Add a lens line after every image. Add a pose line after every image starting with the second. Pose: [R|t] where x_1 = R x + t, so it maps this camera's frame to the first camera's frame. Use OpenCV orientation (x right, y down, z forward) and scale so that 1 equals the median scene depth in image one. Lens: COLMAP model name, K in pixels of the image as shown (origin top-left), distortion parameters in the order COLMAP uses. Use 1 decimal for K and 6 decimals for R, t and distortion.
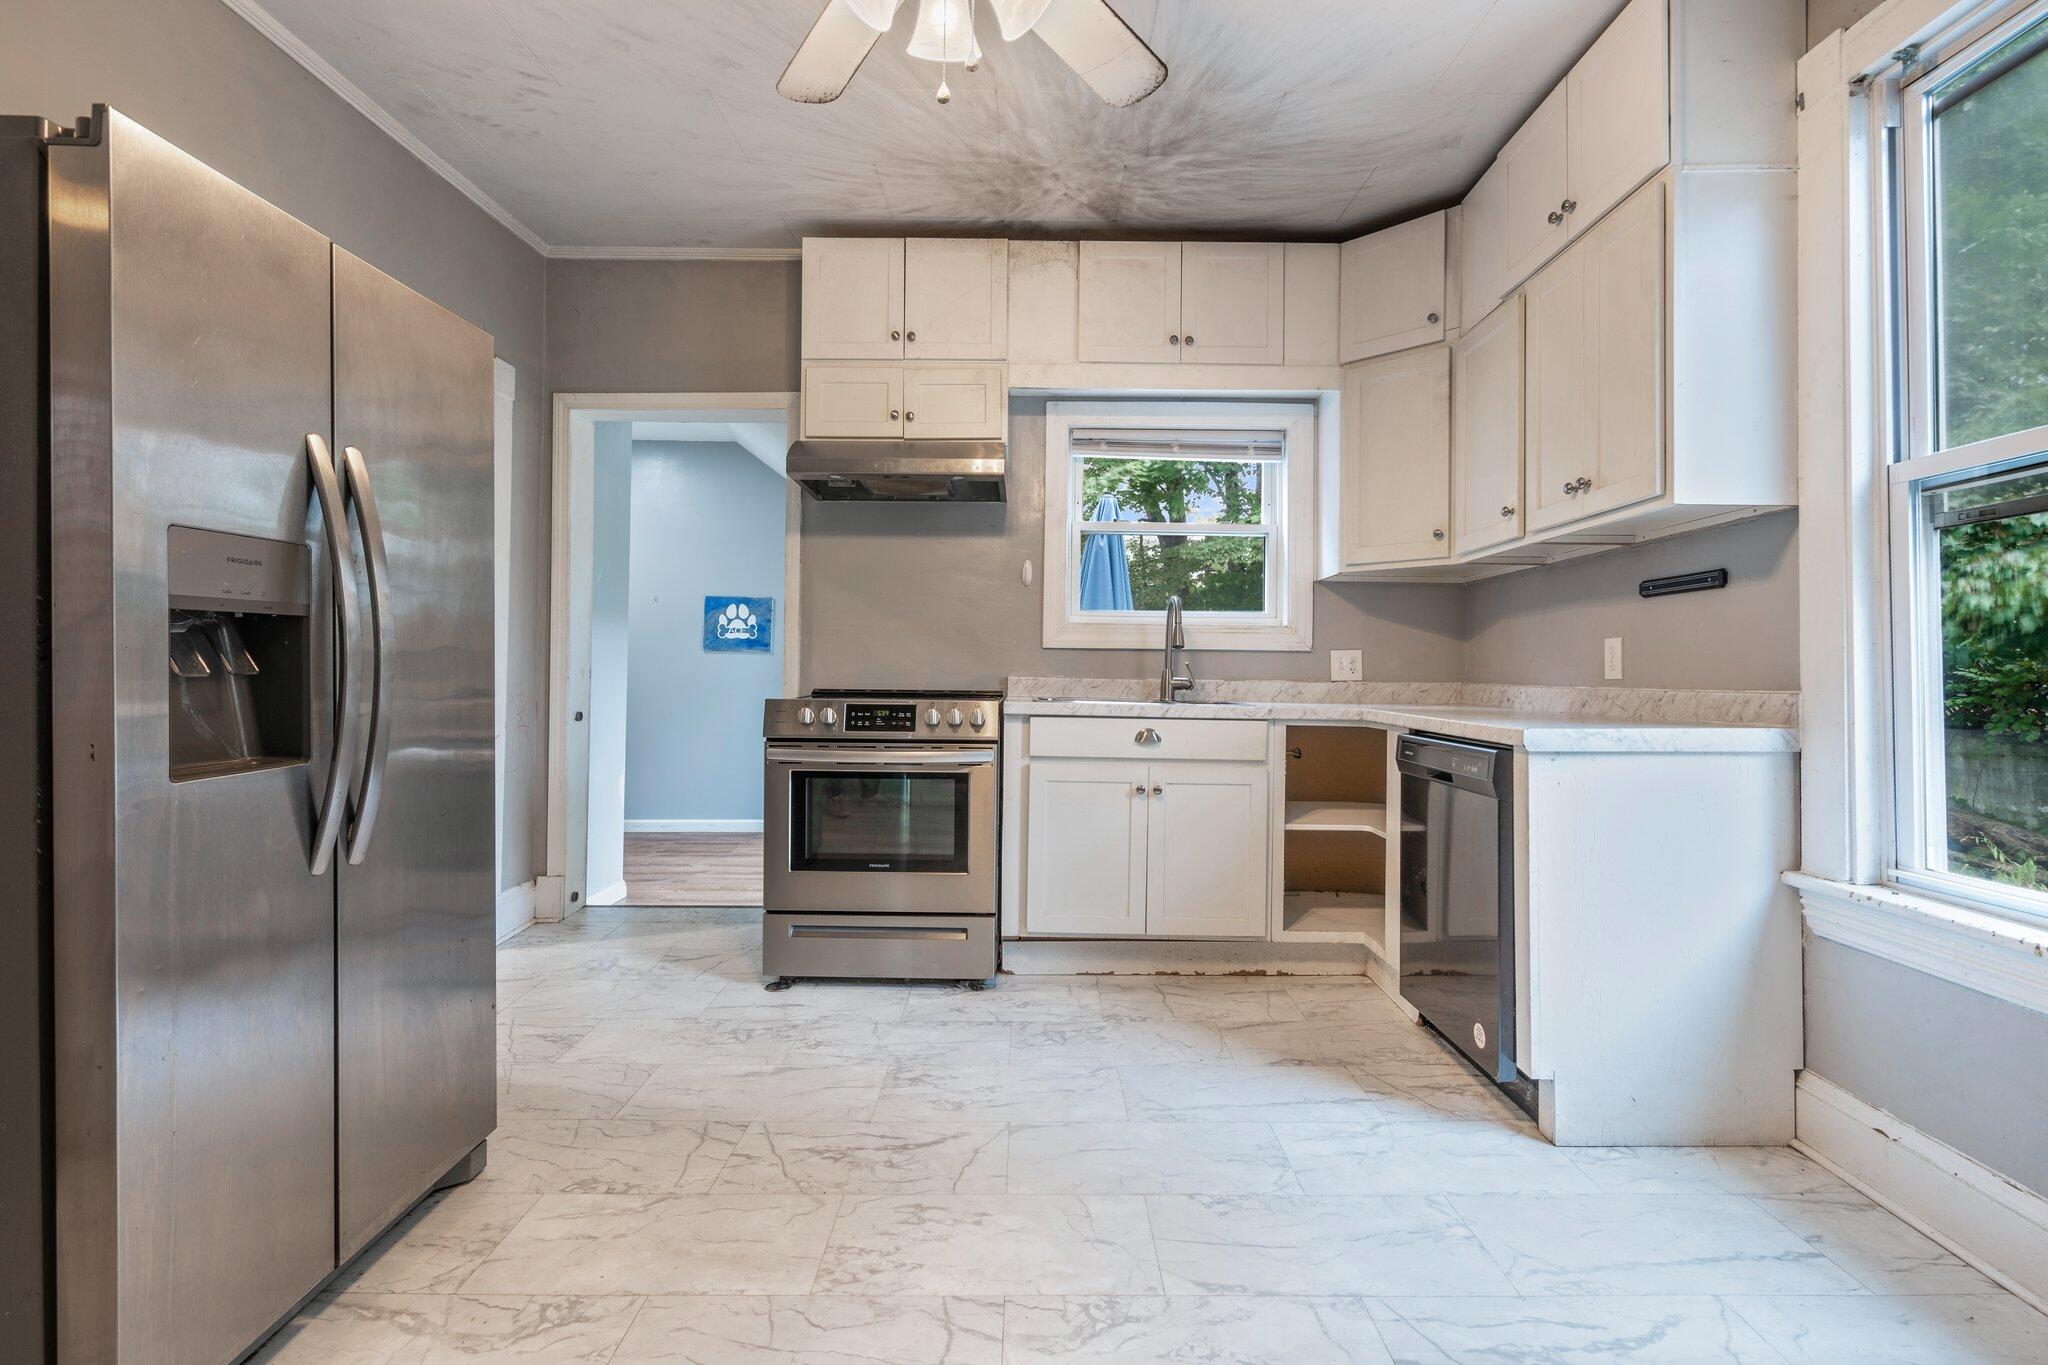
lens RADIAL K [[947.5, 0, 1020.6], [0, 947.5, 665.9], [0, 0, 1]] dist [-0.007077, 0.002452]
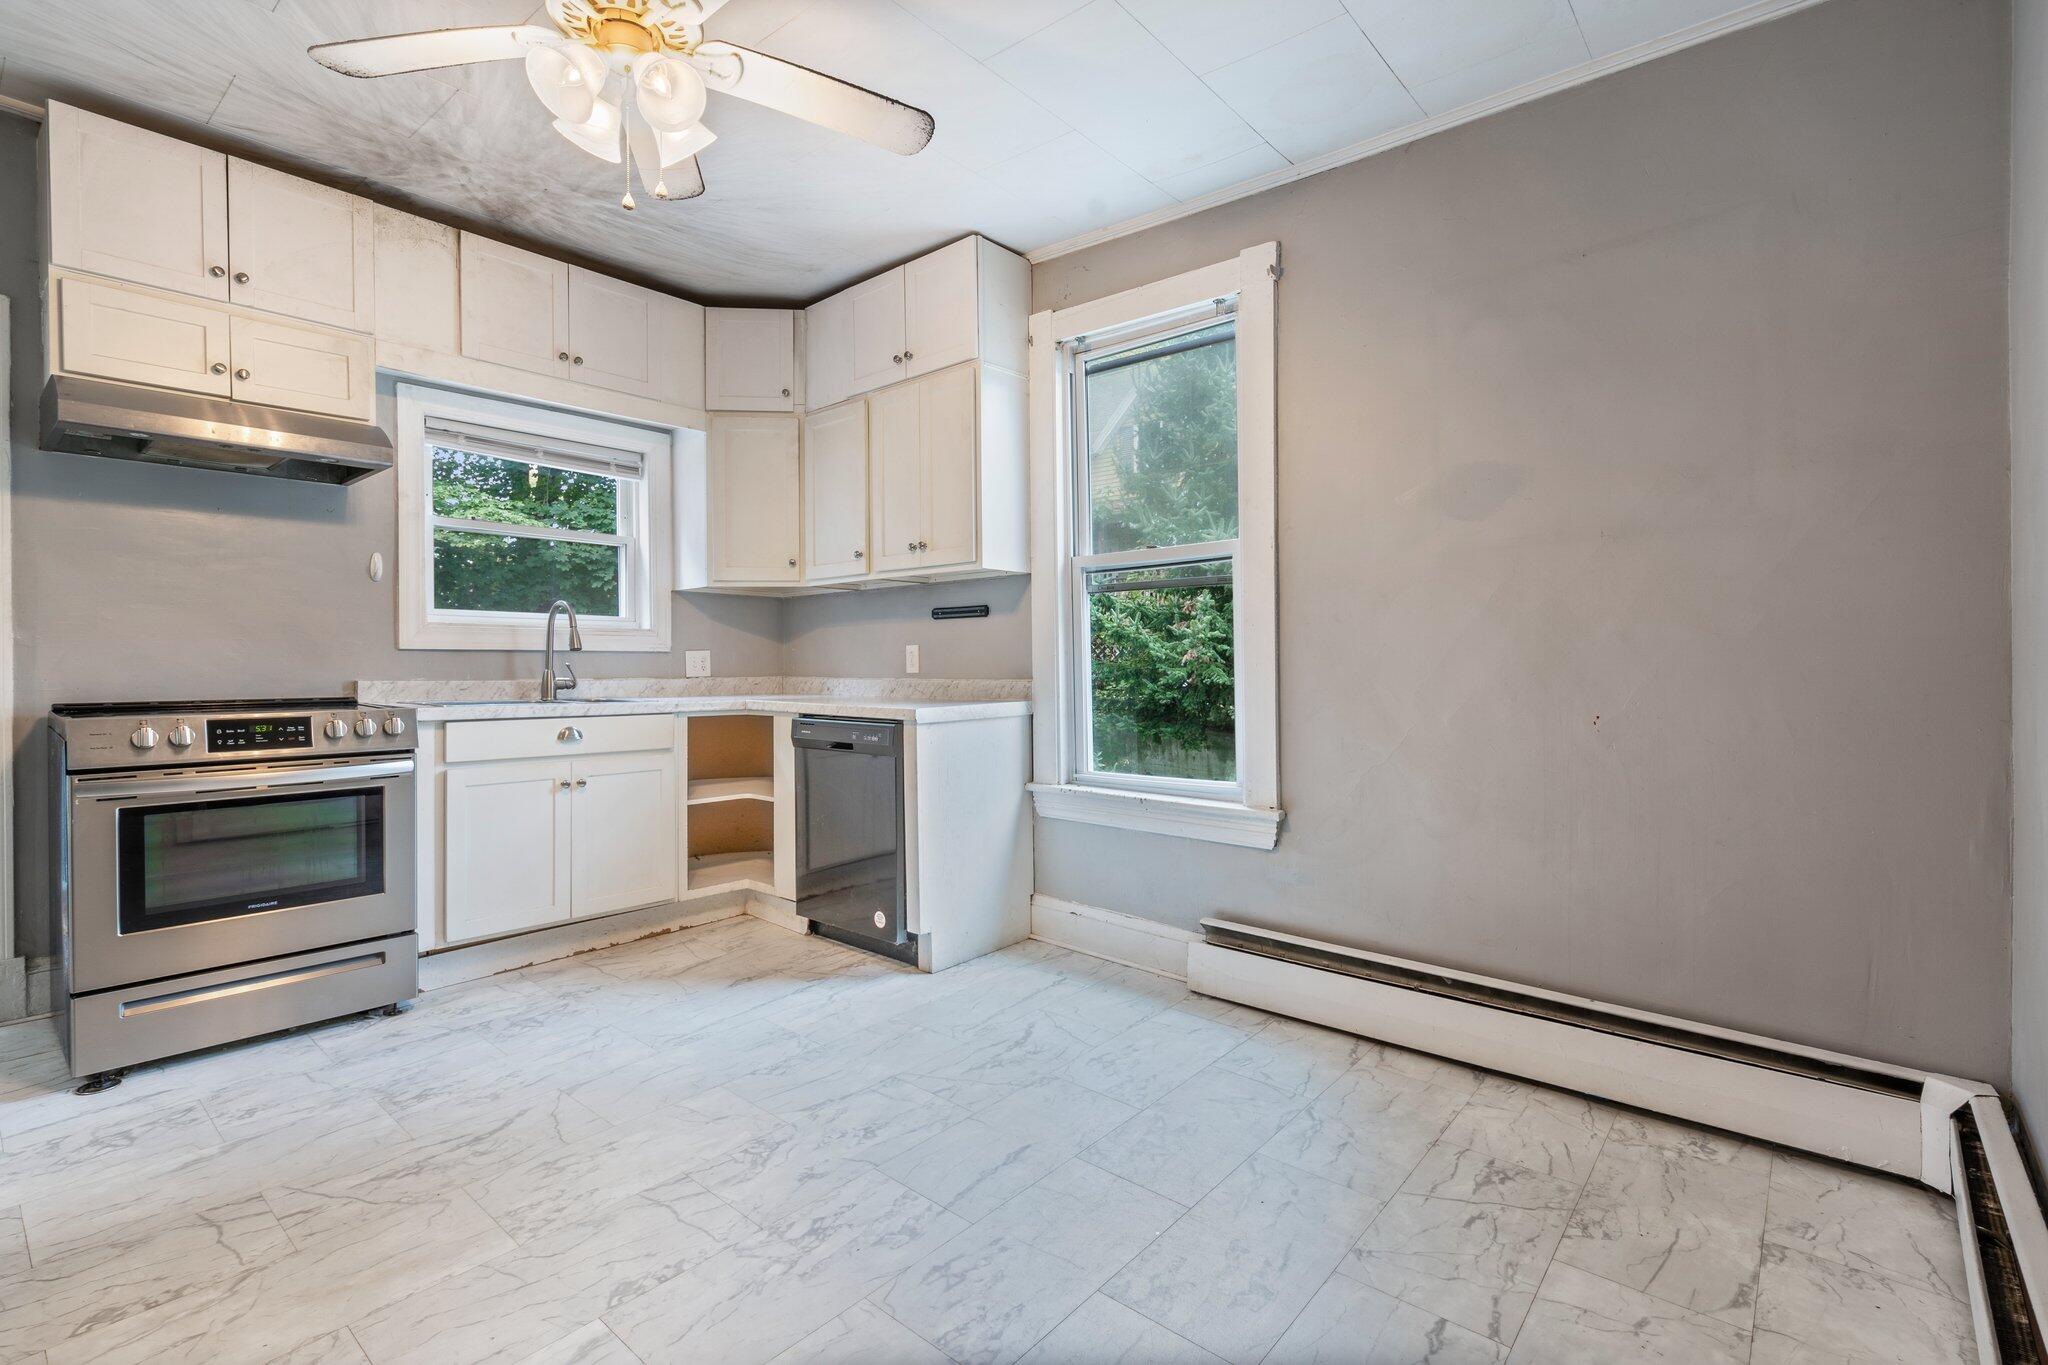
lens RADIAL K [[947.5, 0, 1041.4], [0, 947.5, 676.2], [0, 0, 1]] dist [-0.007077, 0.002452]
pose [[0.636523, -0.022245, 0.770937, -0.387660], [0.002914, 0.999646, 0.026438, -0.019646], [-0.771252, -0.014582, 0.636363, -0.099609]]
